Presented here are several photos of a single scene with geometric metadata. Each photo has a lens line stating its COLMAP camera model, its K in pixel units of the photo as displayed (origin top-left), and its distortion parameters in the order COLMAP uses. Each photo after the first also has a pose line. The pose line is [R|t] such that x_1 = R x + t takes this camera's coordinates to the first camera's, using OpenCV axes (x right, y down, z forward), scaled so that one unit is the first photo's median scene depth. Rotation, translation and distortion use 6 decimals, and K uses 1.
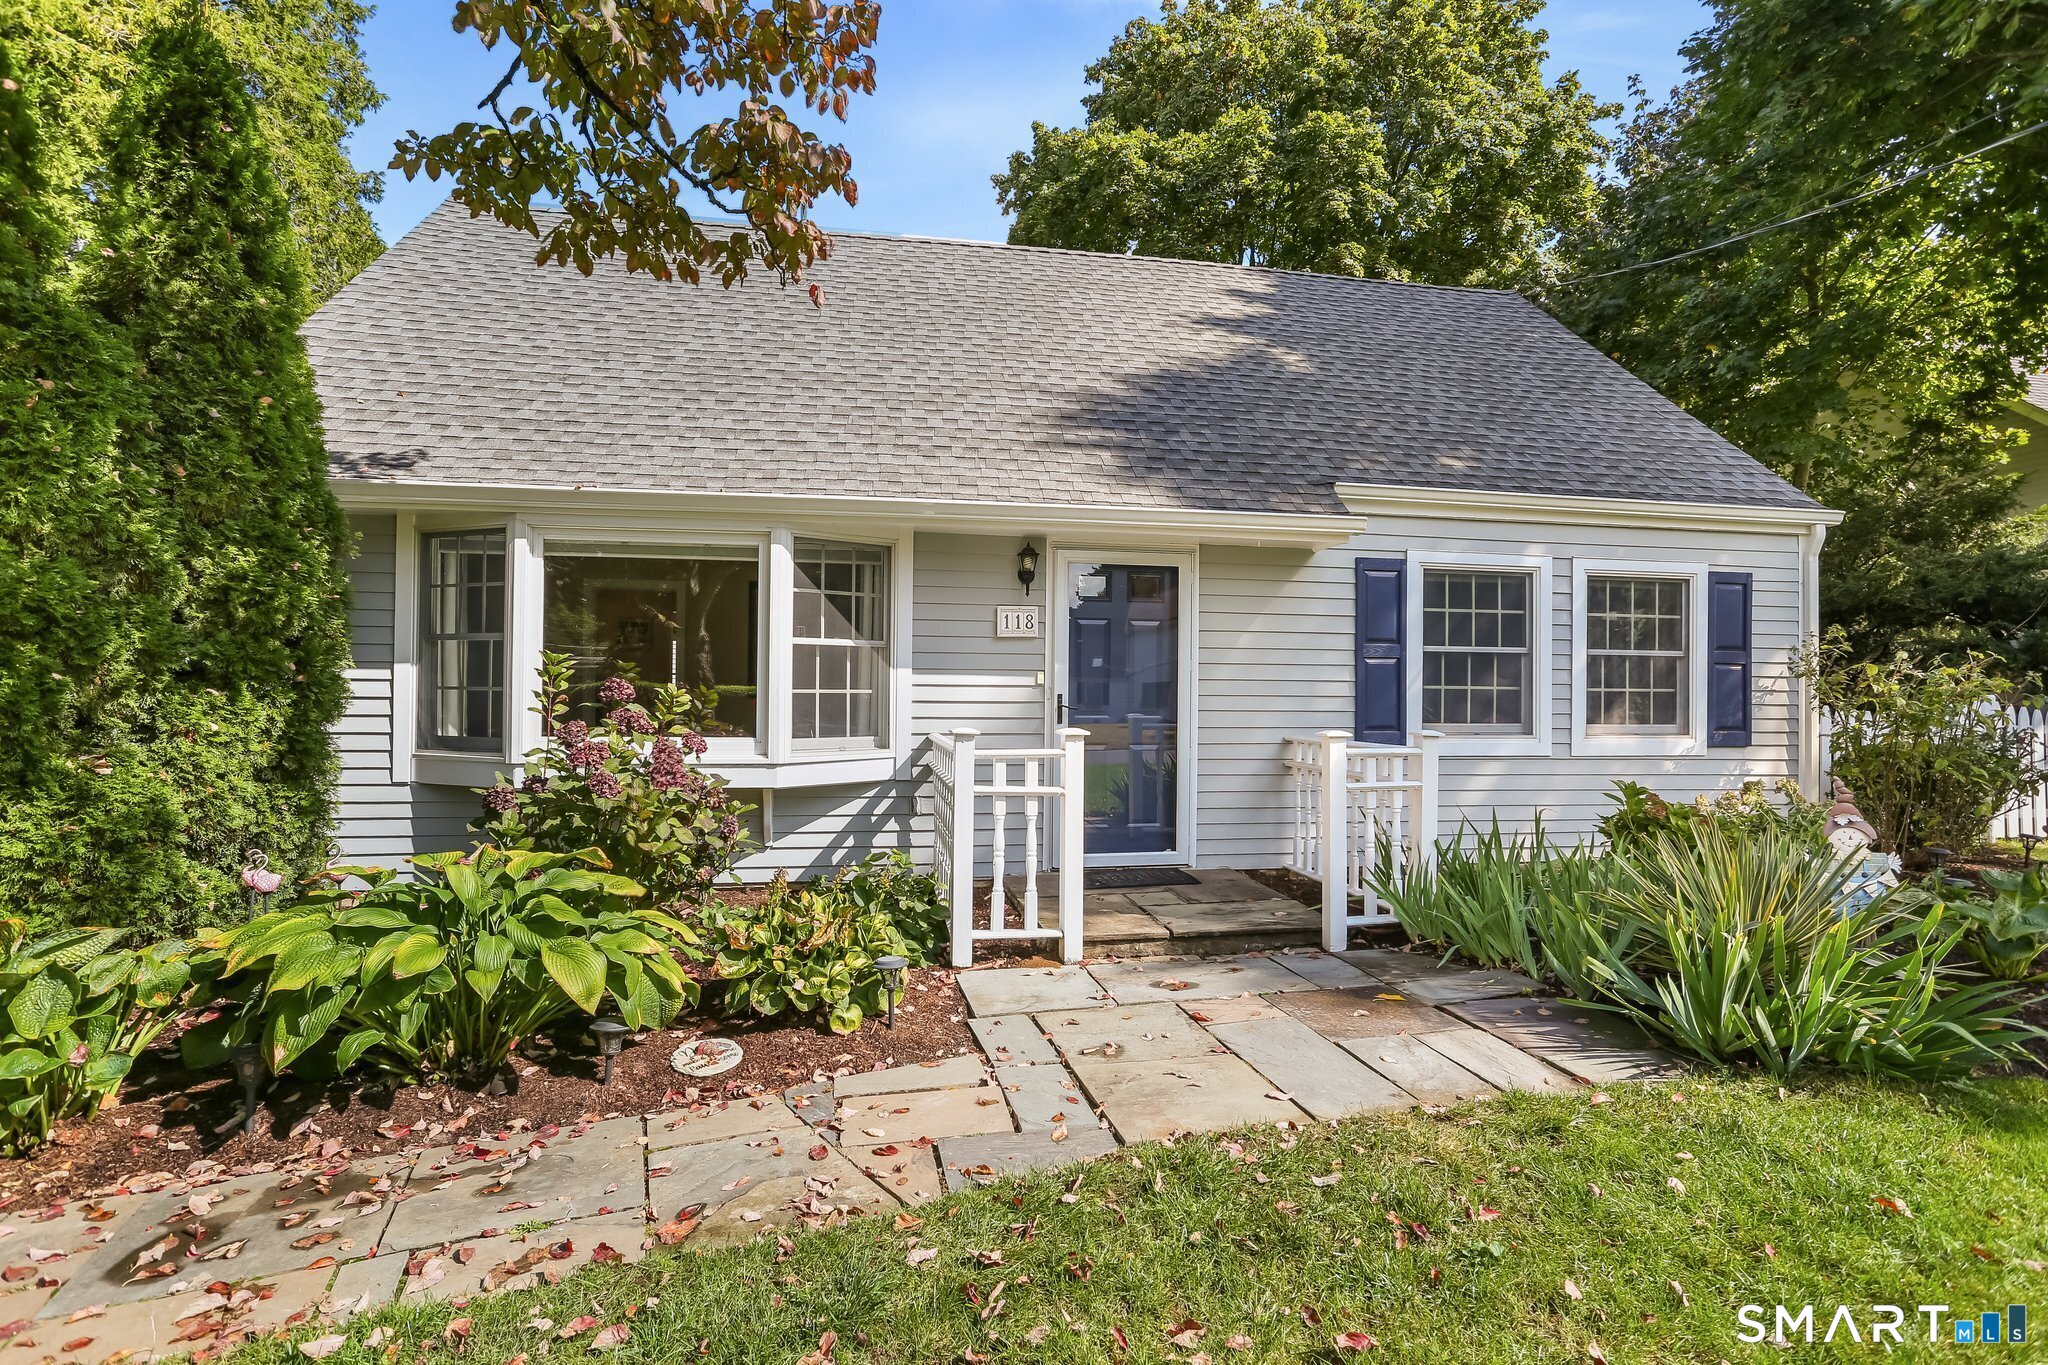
lens RADIAL K [[992.6, 0, 1019.9], [0, 992.6, 672.3], [0, 0, 1]] dist [-0.052708, 0.034285]
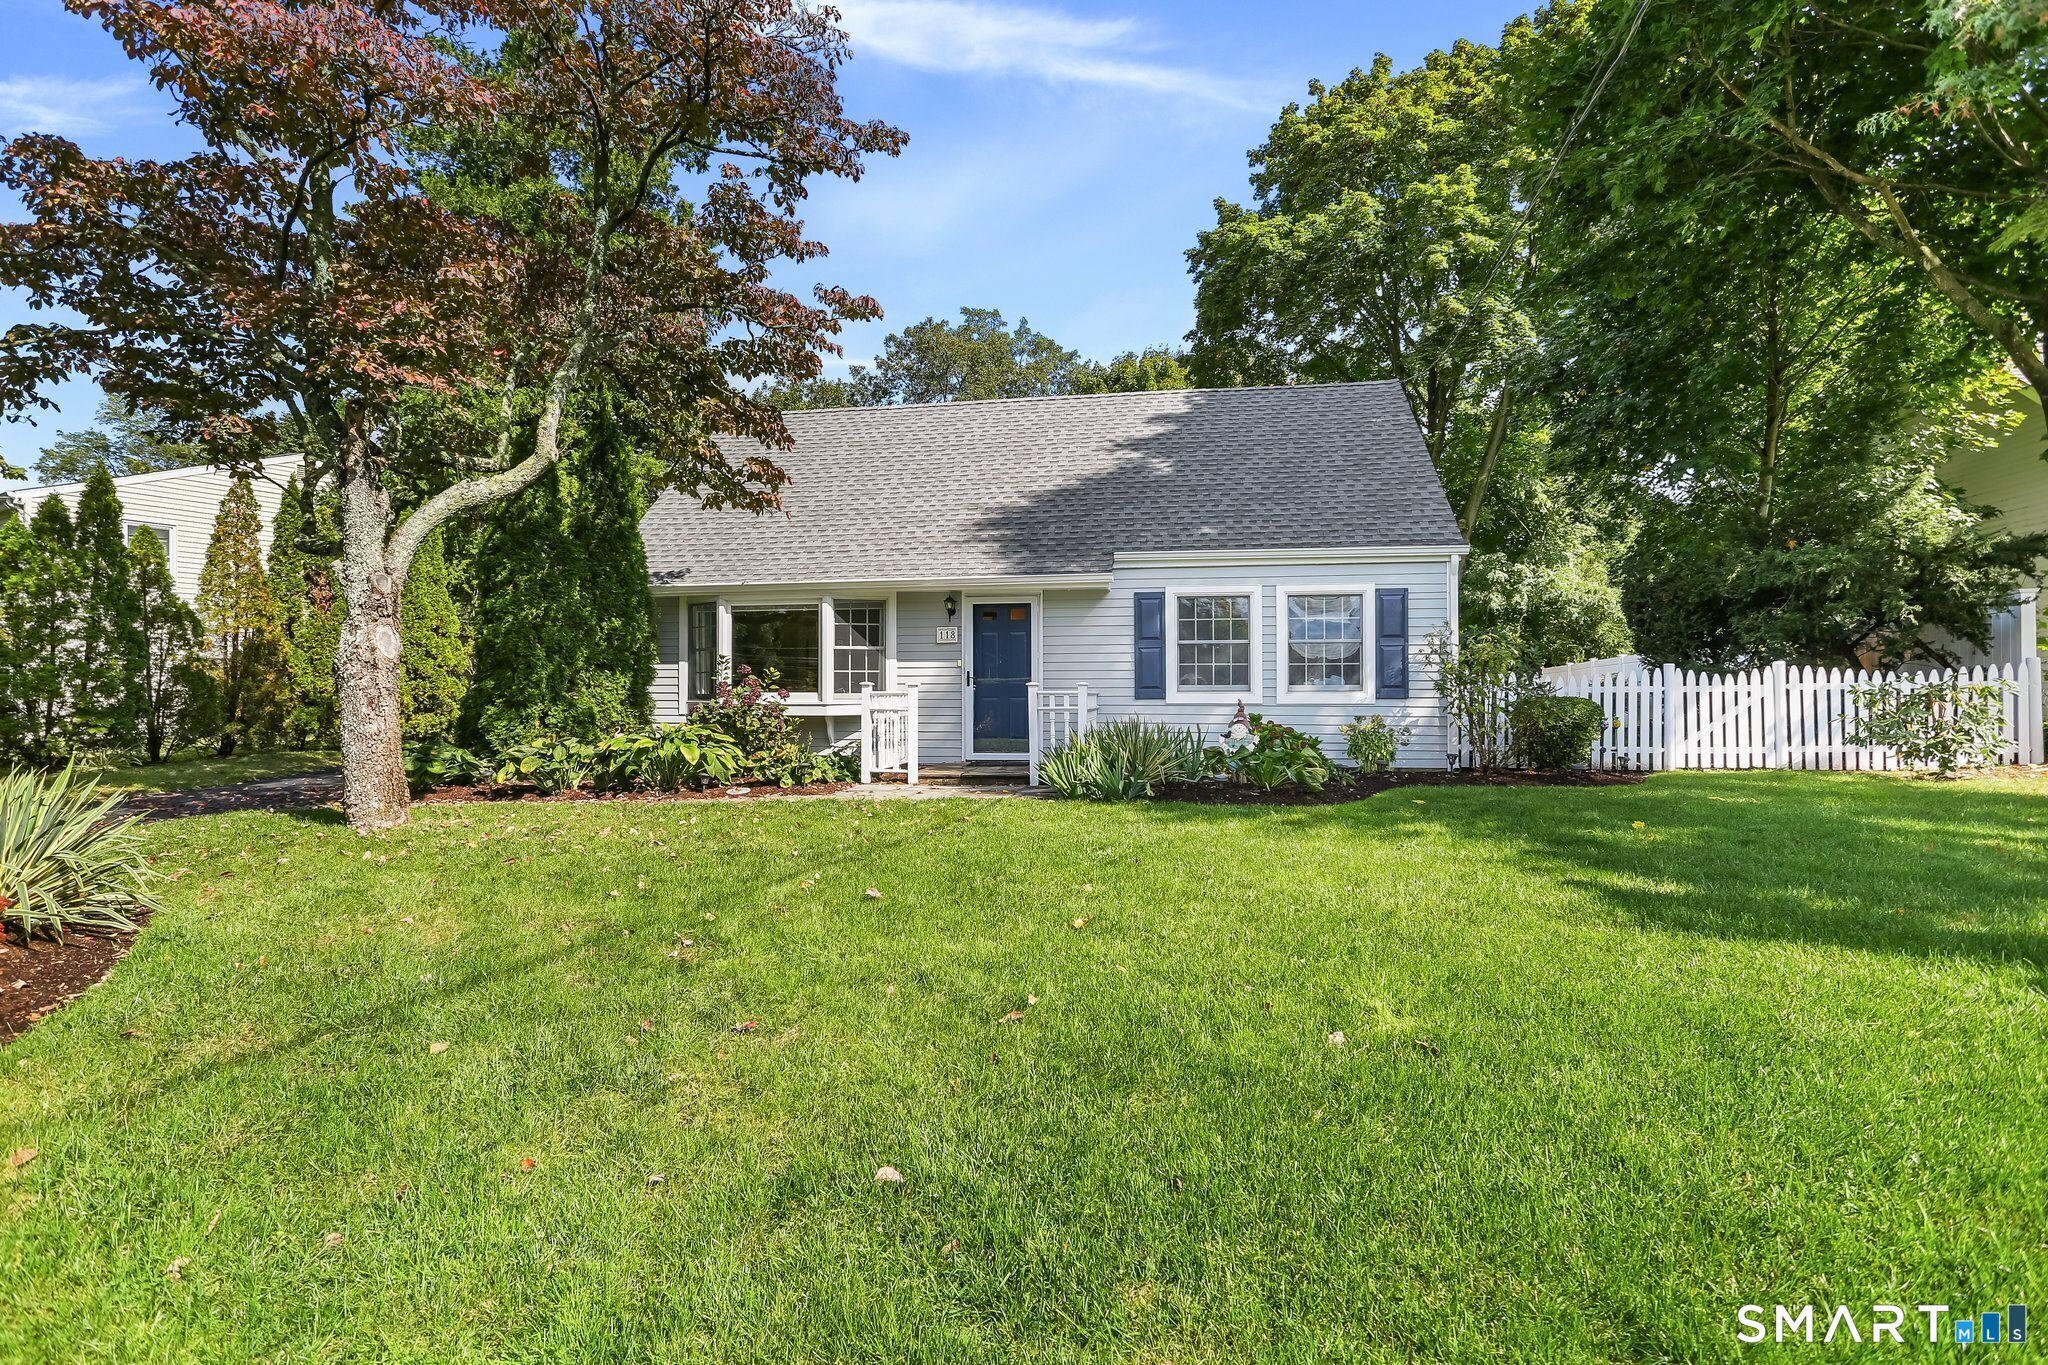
lens RADIAL K [[992.6, 0, 1019.9], [0, 992.6, 672.3], [0, 0, 1]] dist [-0.052708, 0.034285]
pose [[0.938479, -0.018097, -0.344861, 0.878726], [0.016243, 0.999834, -0.008265, 0.045391], [0.344953, 0.002154, 0.938618, -0.868575]]
